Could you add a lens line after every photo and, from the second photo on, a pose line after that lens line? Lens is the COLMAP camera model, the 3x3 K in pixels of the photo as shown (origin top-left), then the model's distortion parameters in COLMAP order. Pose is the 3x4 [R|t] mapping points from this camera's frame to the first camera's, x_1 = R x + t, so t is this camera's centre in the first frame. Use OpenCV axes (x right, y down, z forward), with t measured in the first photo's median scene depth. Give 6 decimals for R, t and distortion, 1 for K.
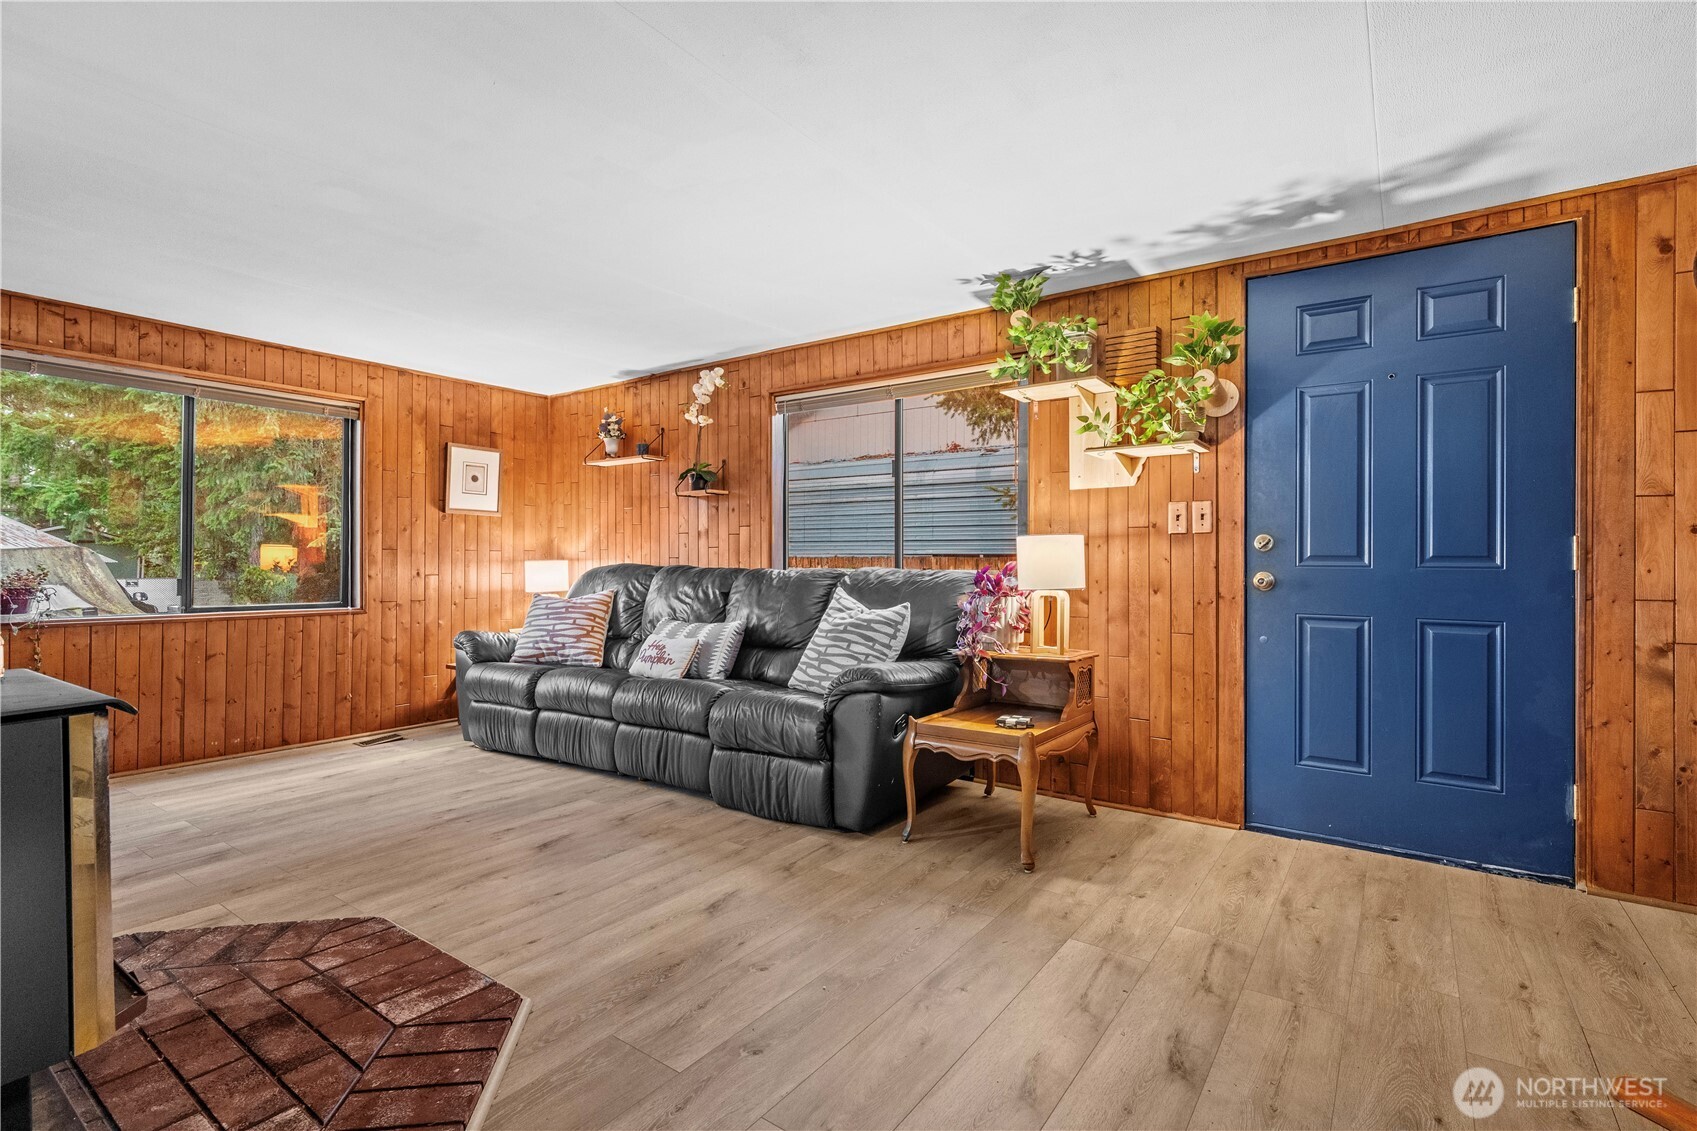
lens RADIAL K [[791.6, 0, 862.7], [0, 791.6, 551.7], [0, 0, 1]] dist [-0.004666, 0.004647]
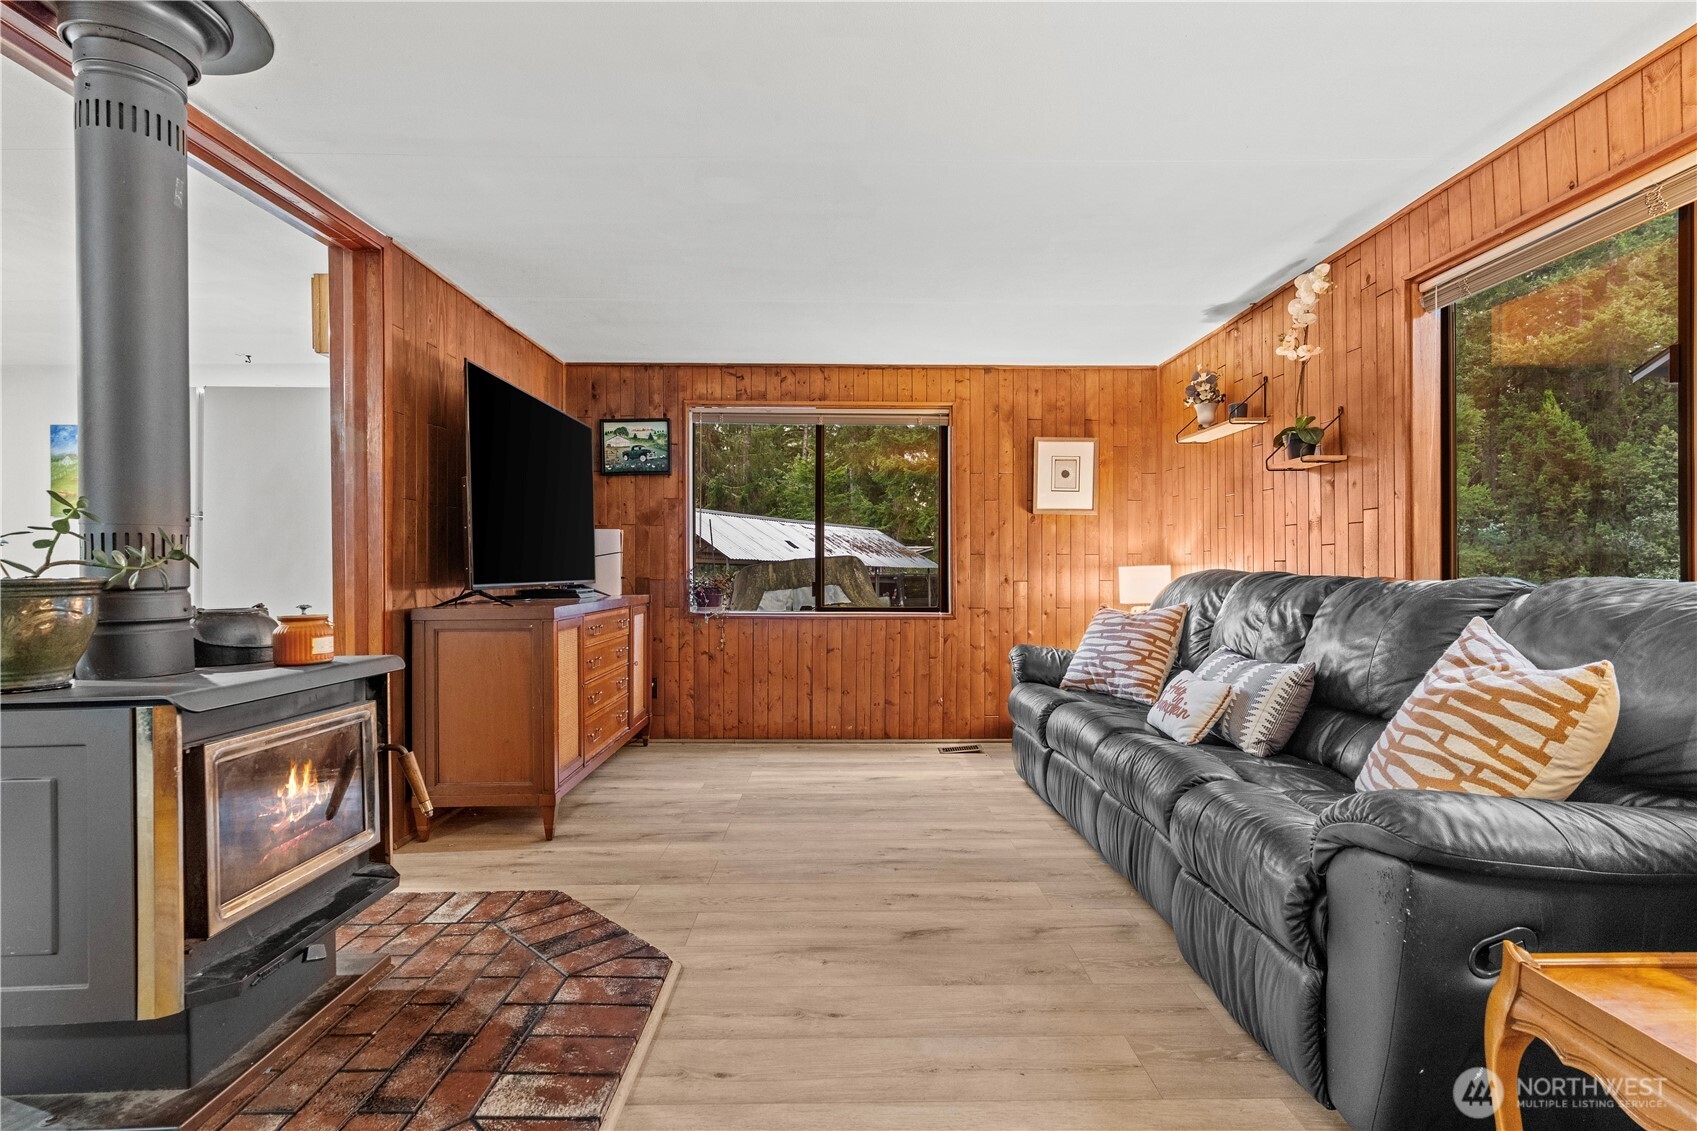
lens RADIAL K [[814.4, 0, 857.5], [0, 814.4, 565.1], [0, 0, 1]] dist [-0.005857, 0.004628]
pose [[0.586152, -0.003108, -0.810195, 0.165494], [0.009995, 0.999944, 0.003395, 0.006721], [0.810139, -0.010088, 0.586151, 0.390252]]
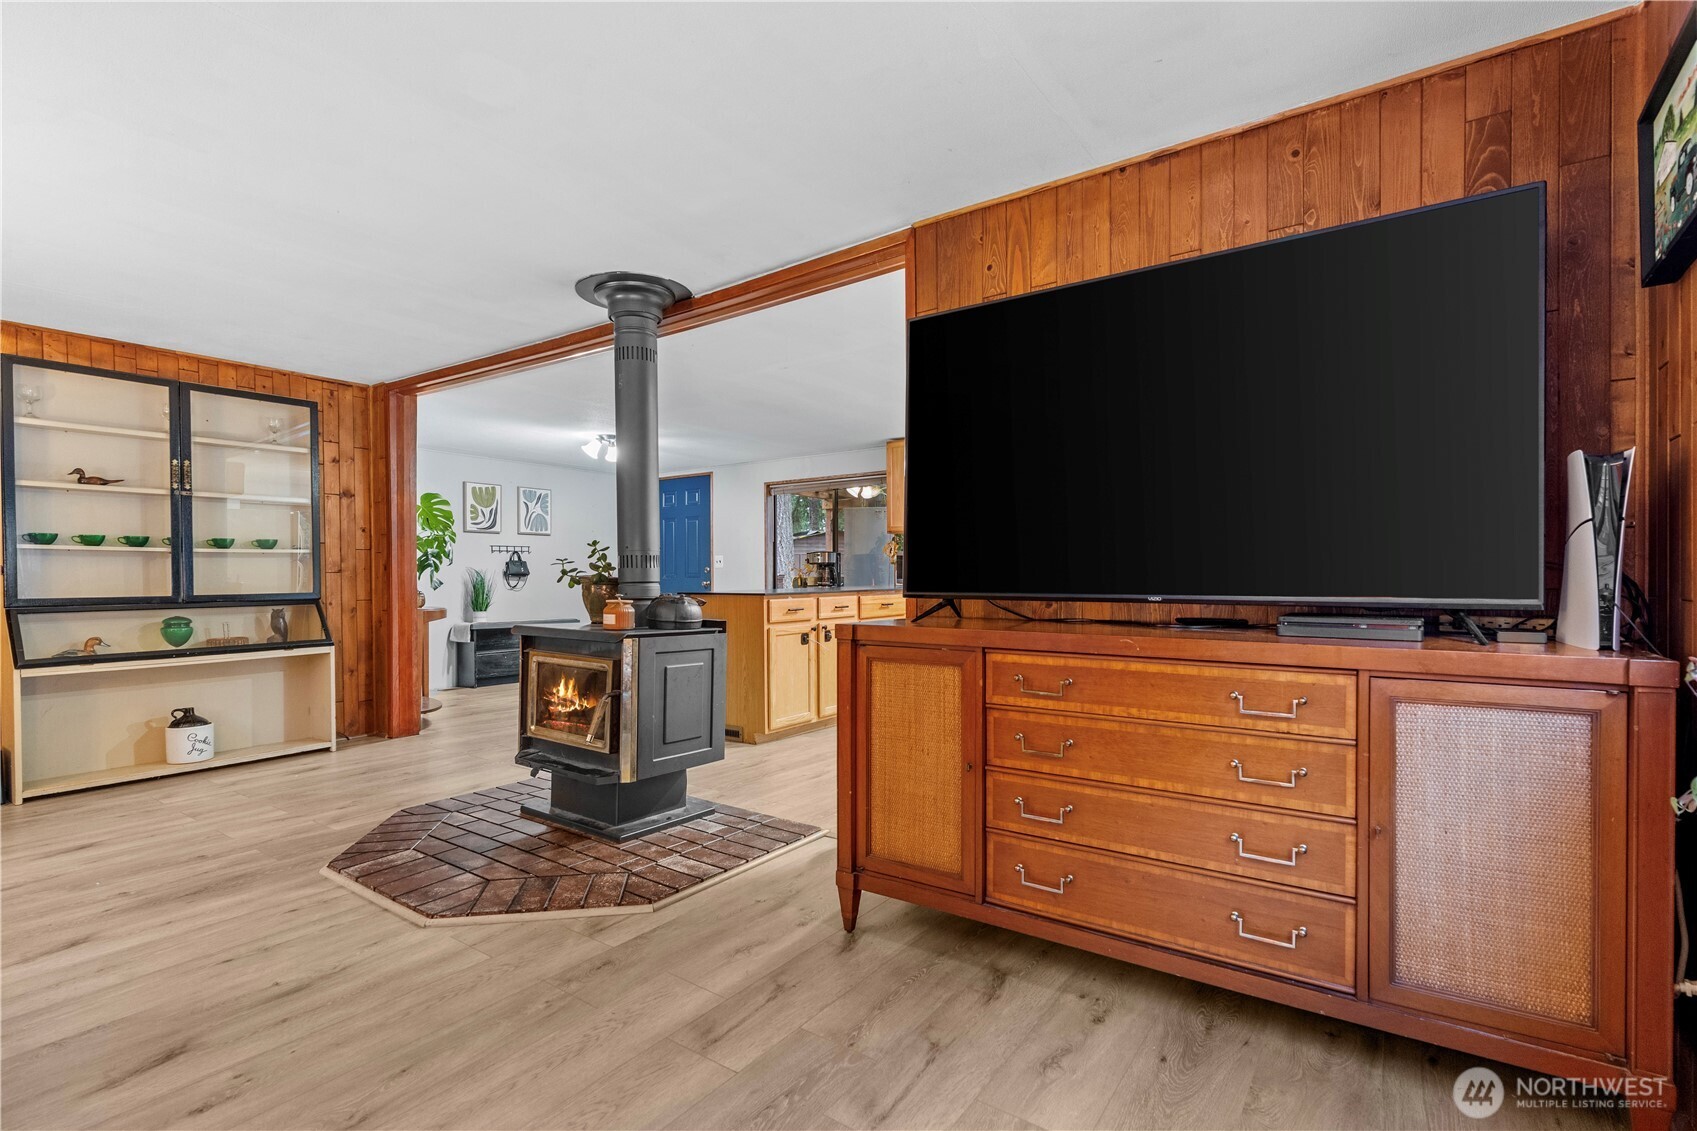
lens RADIAL K [[791.6, 0, 841.9], [0, 791.6, 572.4], [0, 0, 1]] dist [-0.004666, 0.004647]
pose [[-0.999896, 0.002375, 0.014257, -0.714488], [0.002159, 0.999884, -0.015100, 0.021096], [-0.014291, -0.015068, -0.999784, 1.248184]]
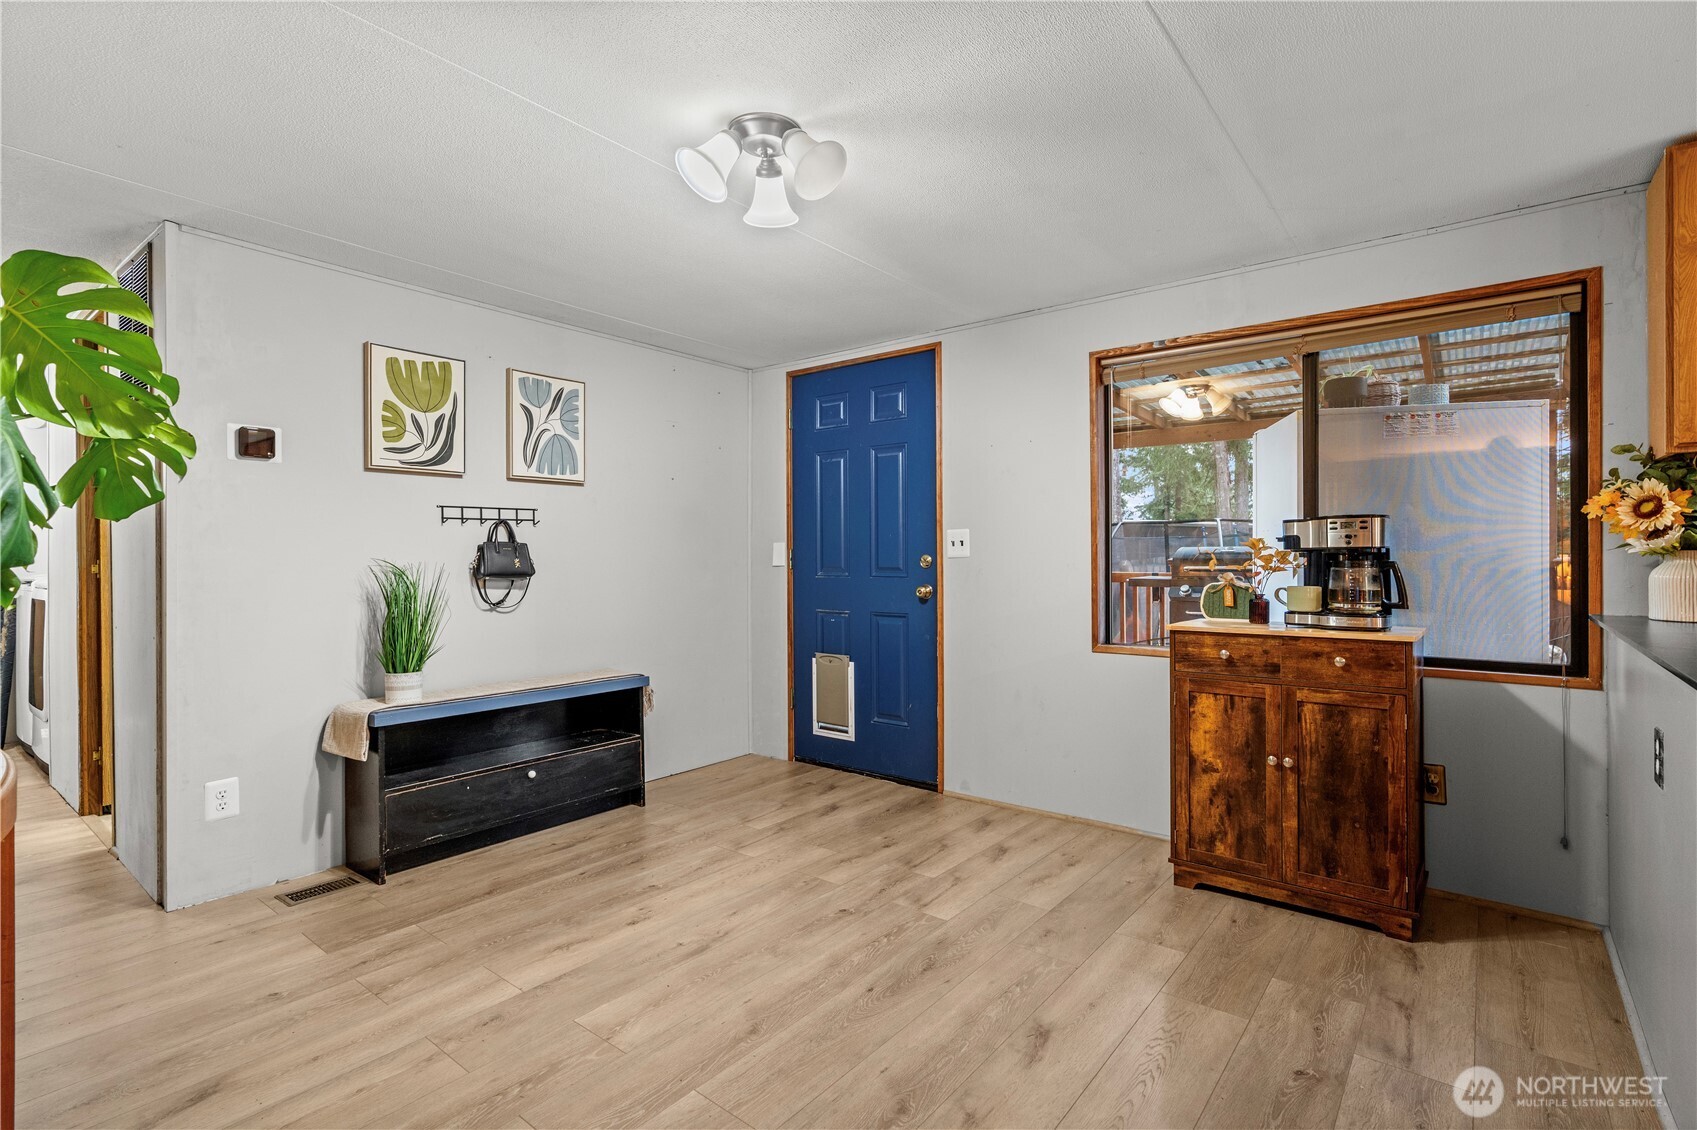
lens RADIAL K [[791.6, 0, 856.9], [0, 791.6, 556.8], [0, 0, 1]] dist [-0.004666, 0.004647]
pose [[-0.998865, 0.003550, 0.047490, -0.229855], [0.003298, 0.999980, -0.005379, -0.023248], [-0.047508, -0.005217, -0.998857, -0.048465]]
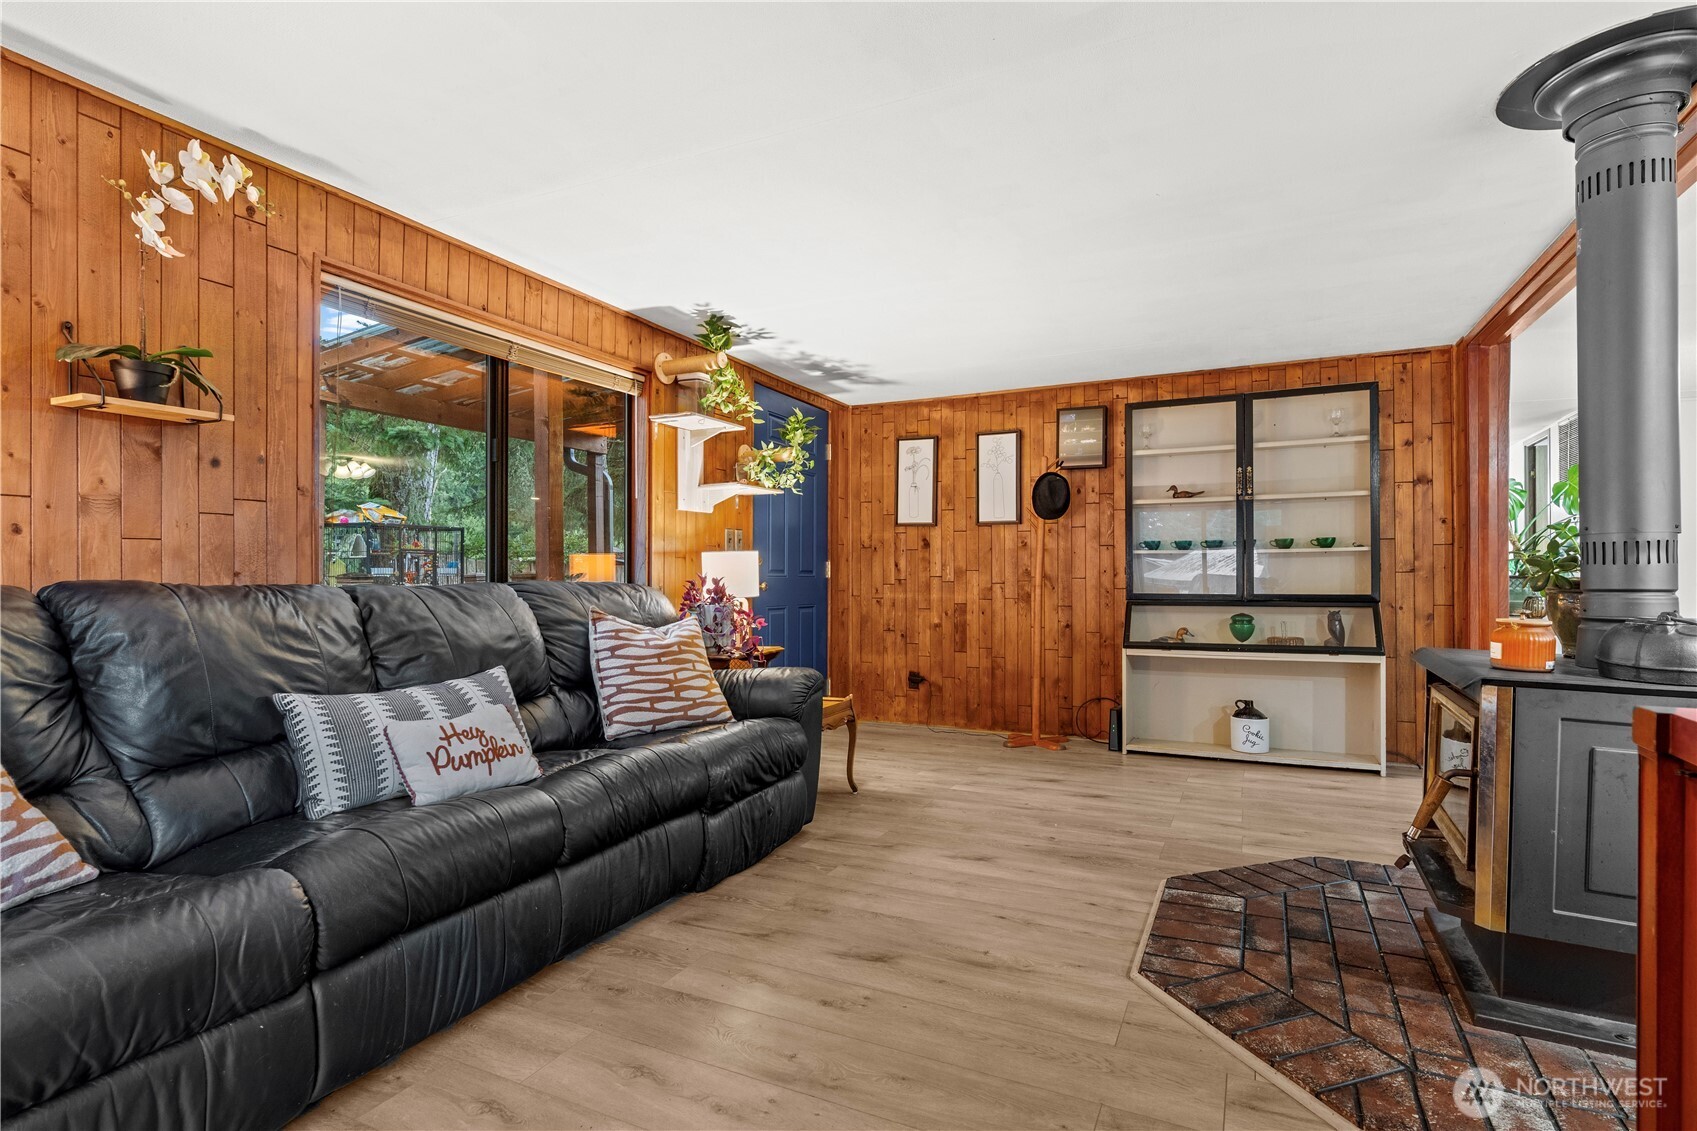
lens RADIAL K [[814.4, 0, 855.8], [0, 814.4, 590.9], [0, 0, 1]] dist [-0.005857, 0.004628]
pose [[-0.152120, -0.016587, 0.988223, -0.900437], [-0.008983, 0.999841, 0.015399, 0.015070], [-0.988321, -0.006535, -0.152244, 0.899543]]
